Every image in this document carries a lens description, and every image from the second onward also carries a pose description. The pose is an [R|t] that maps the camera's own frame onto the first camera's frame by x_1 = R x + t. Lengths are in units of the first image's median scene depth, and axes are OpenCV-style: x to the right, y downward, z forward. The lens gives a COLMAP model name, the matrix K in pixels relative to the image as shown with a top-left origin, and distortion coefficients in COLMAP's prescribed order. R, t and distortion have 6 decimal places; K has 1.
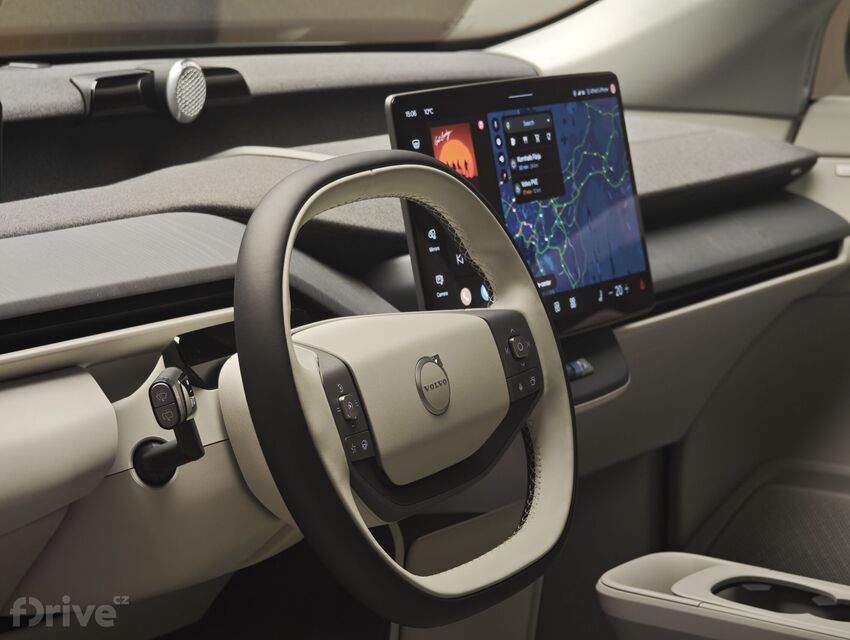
lens RADIAL K [[2668.6, 0, 423.5], [0, 2668.6, 318.7], [0, 0, 1]] dist [0.204270, 0.000000]
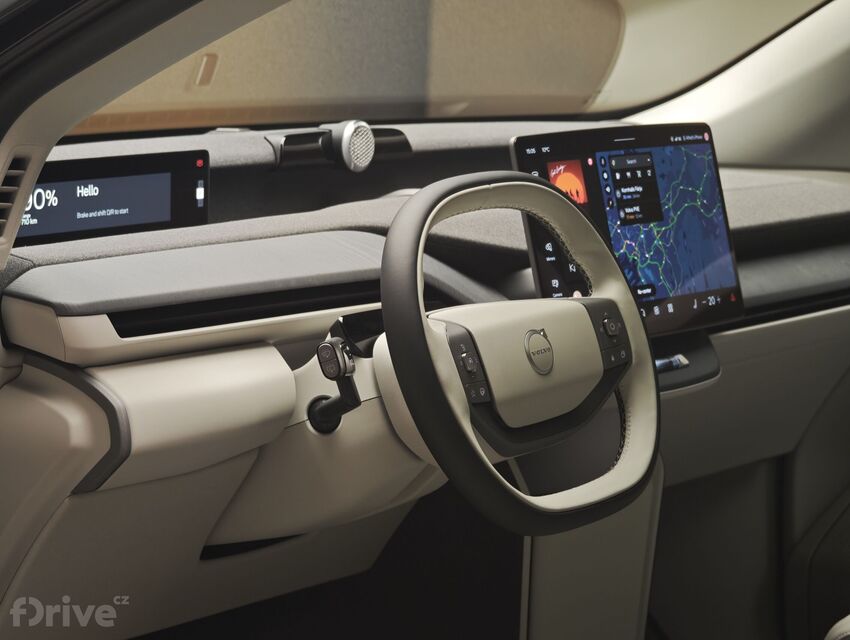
lens RADIAL K [[2668.6, 0, 426.2], [0, 2668.6, 321.6], [0, 0, 1]] dist [0.204270, 0.000000]
pose [[0.996598, -0.012176, -0.081517, 0.047431], [0.008142, 0.998734, -0.049646, 0.064635], [0.082018, 0.048813, 0.995435, -0.245242]]
